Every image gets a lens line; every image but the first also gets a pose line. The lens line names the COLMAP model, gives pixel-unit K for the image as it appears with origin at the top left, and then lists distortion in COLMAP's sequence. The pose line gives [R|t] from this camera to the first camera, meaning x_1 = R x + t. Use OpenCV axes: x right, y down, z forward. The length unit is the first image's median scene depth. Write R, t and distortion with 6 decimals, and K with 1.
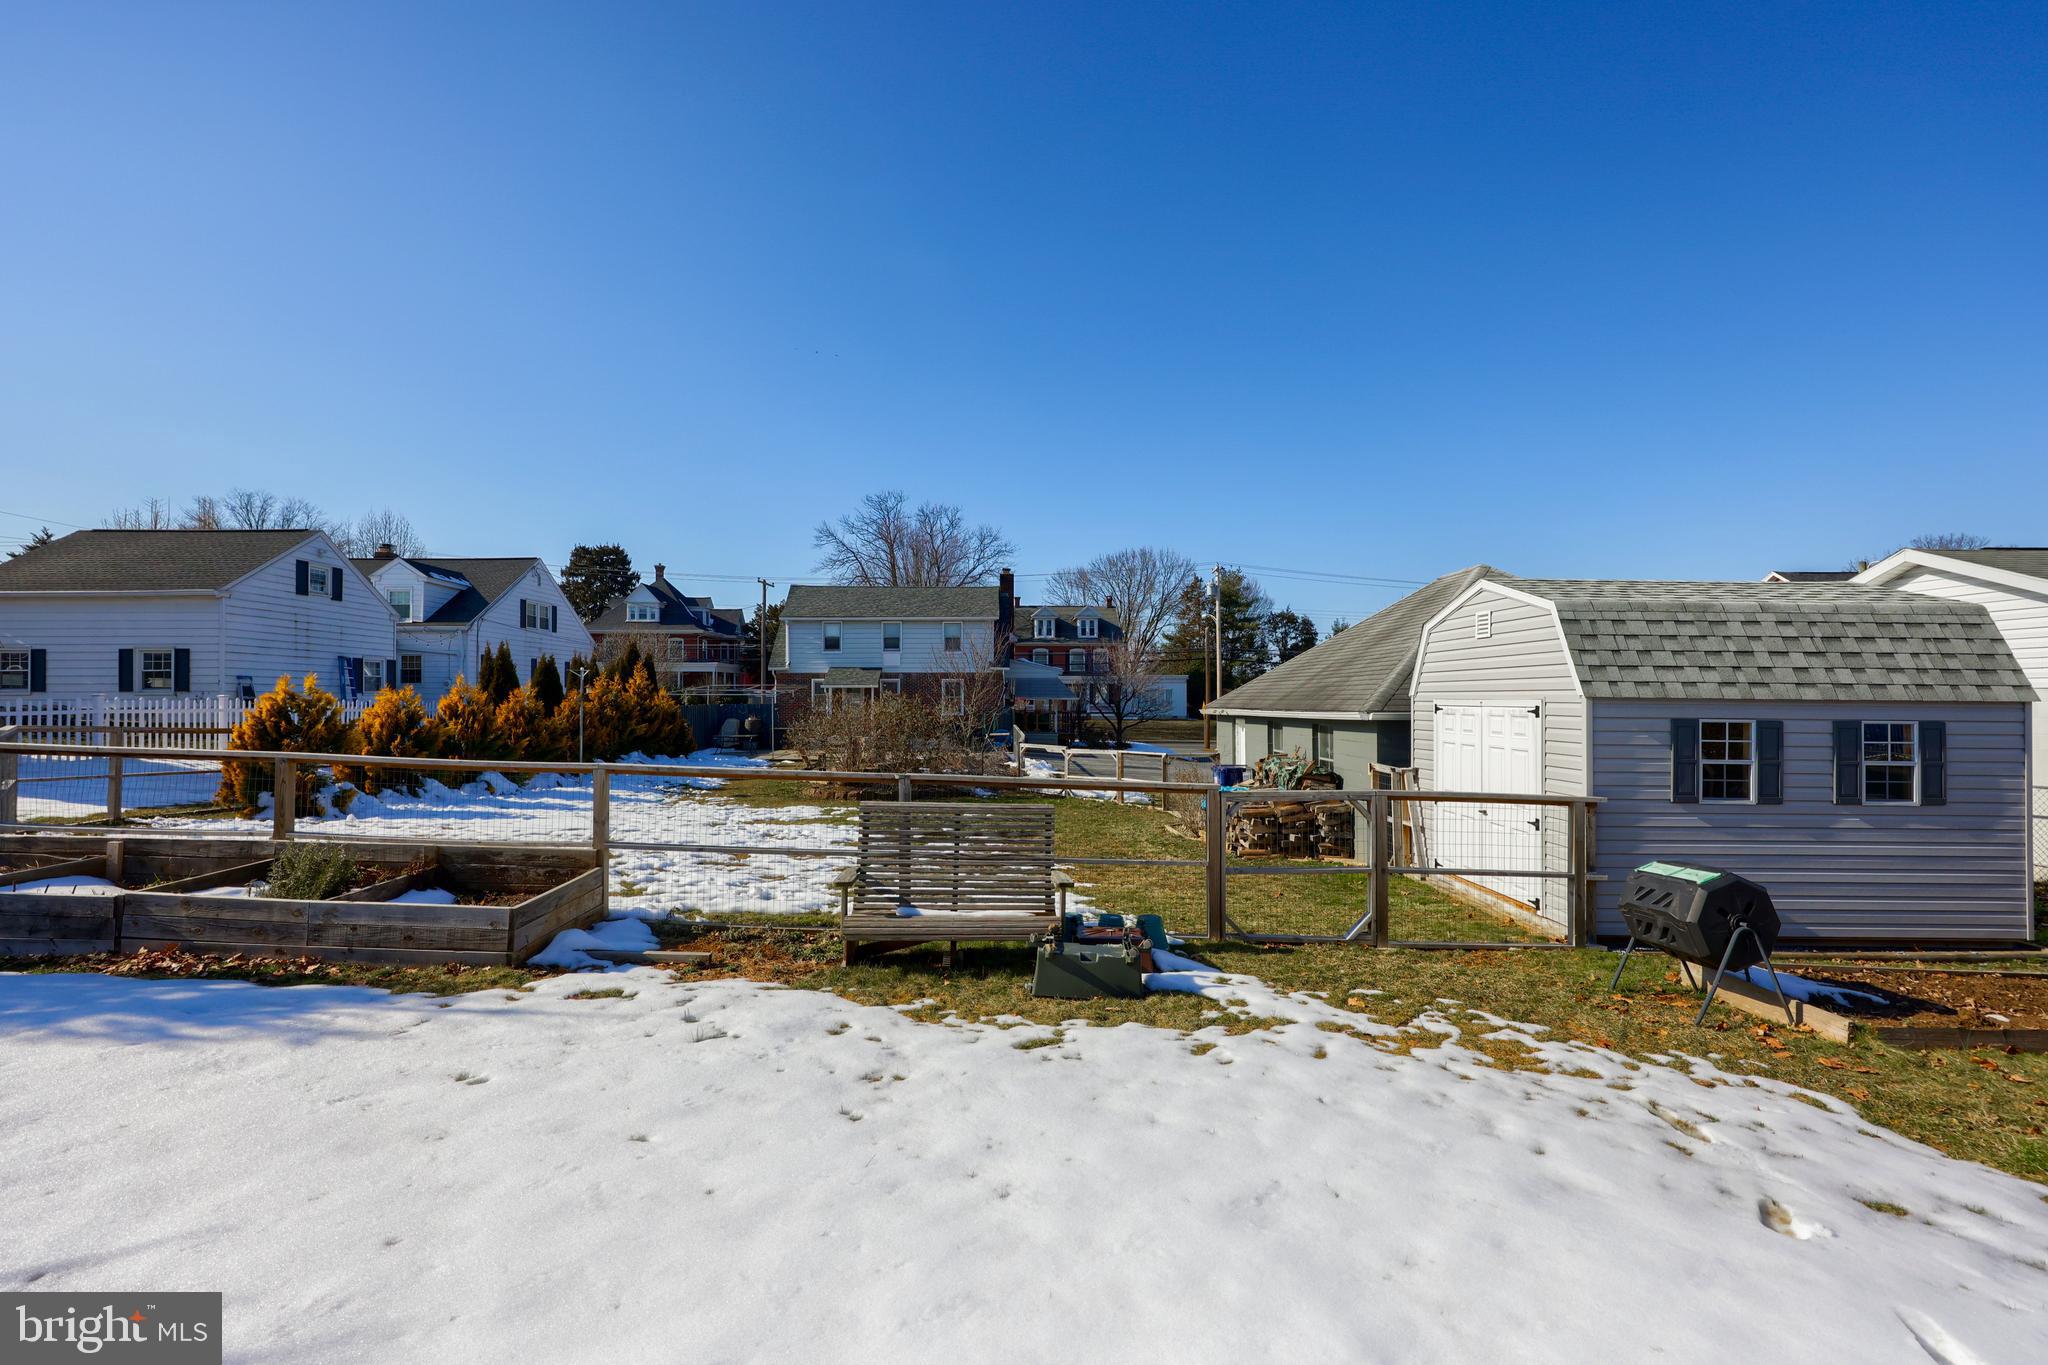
lens RADIAL K [[837.9, 0, 1018.5], [0, 837.9, 683.6], [0, 0, 1]] dist [0.000854, 0.000247]
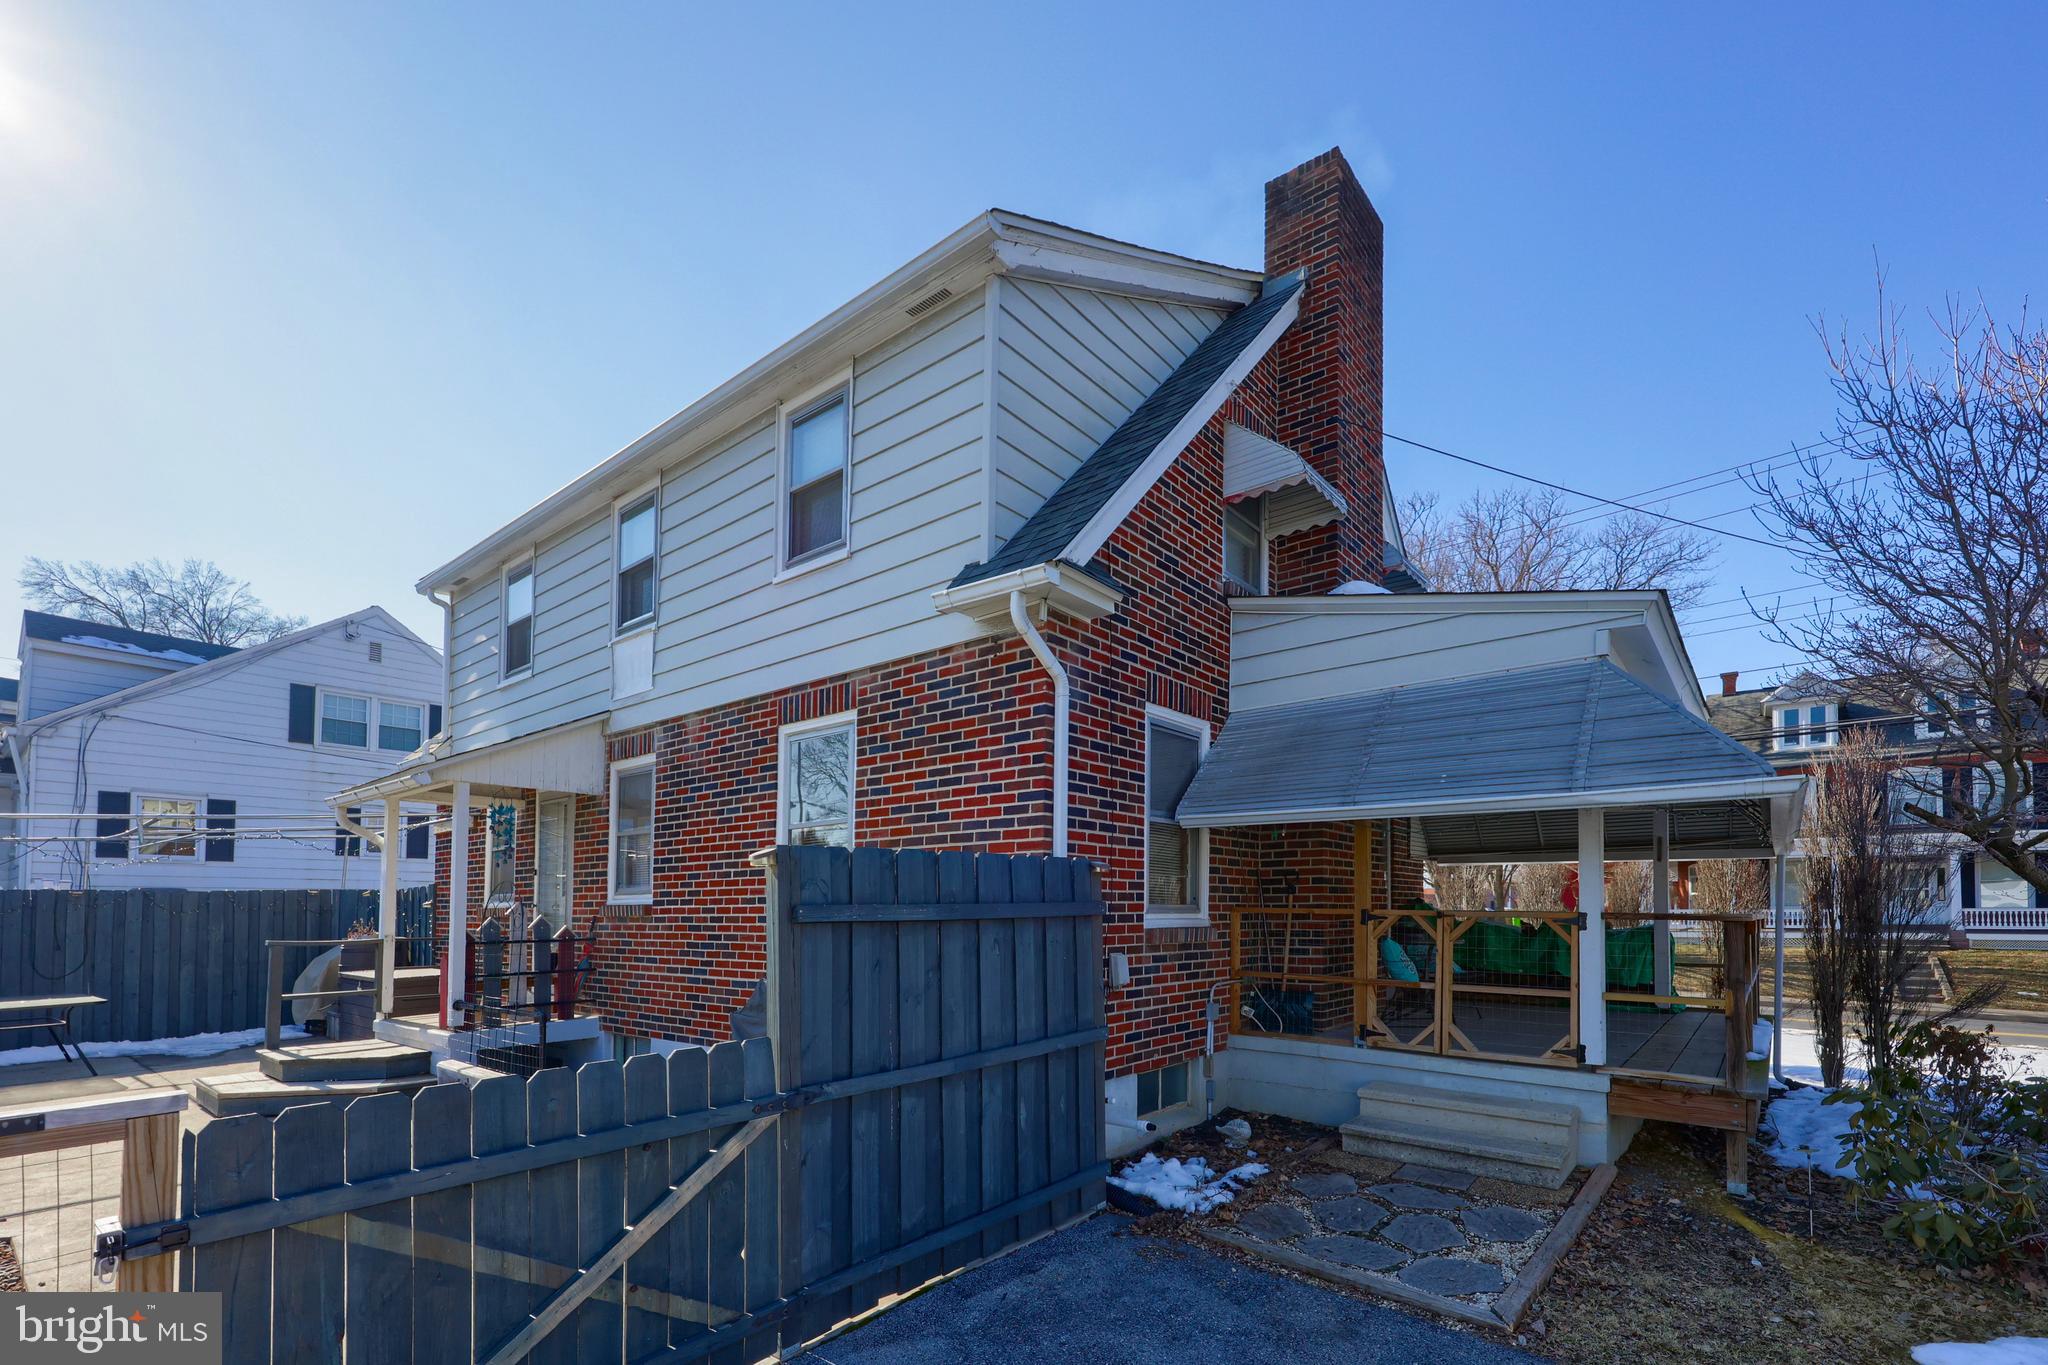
lens RADIAL K [[922.0, 0, 1015.0], [0, 922.0, 900.7], [0, 0, 1]] dist [0.001359, 0.000358]
pose [[0.759186, -0.011536, -0.650771, 0.186534], [0.019845, 0.999788, 0.005428, 0.077332], [0.650571, -0.017036, 0.759254, 2.168908]]
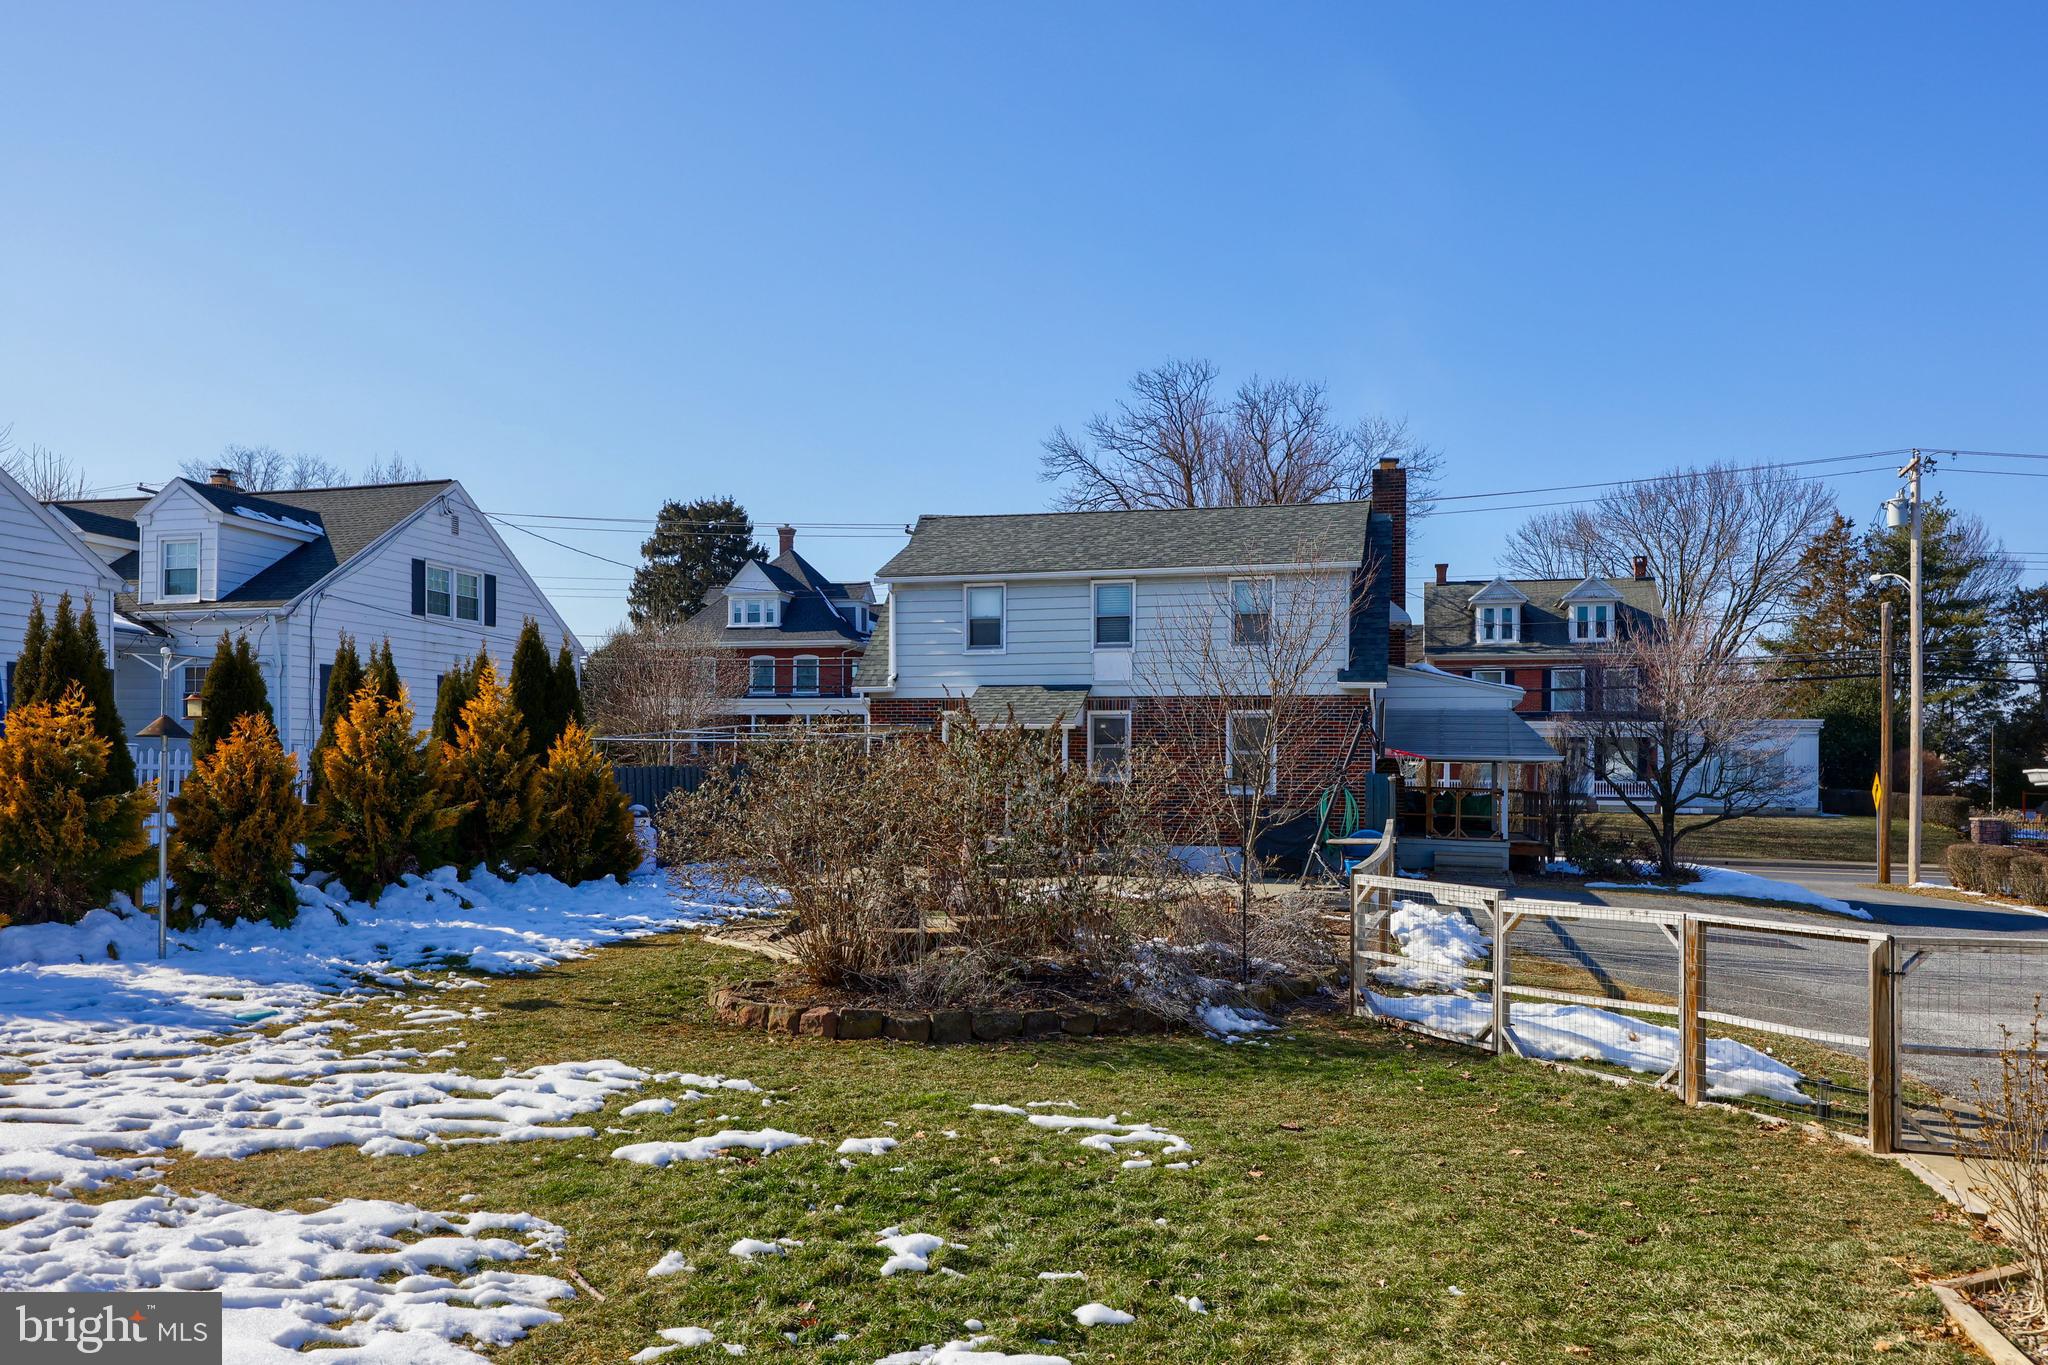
lens RADIAL K [[1456.4, 0, 1026.8], [0, 1456.4, 770.0], [0, 0, 1]] dist [-0.000925, -0.000136]
pose [[0.958632, 0.007497, -0.284549, 0.059063], [-0.002818, 0.999854, 0.016850, 0.031784], [0.284634, -0.015351, 0.958513, 0.615753]]
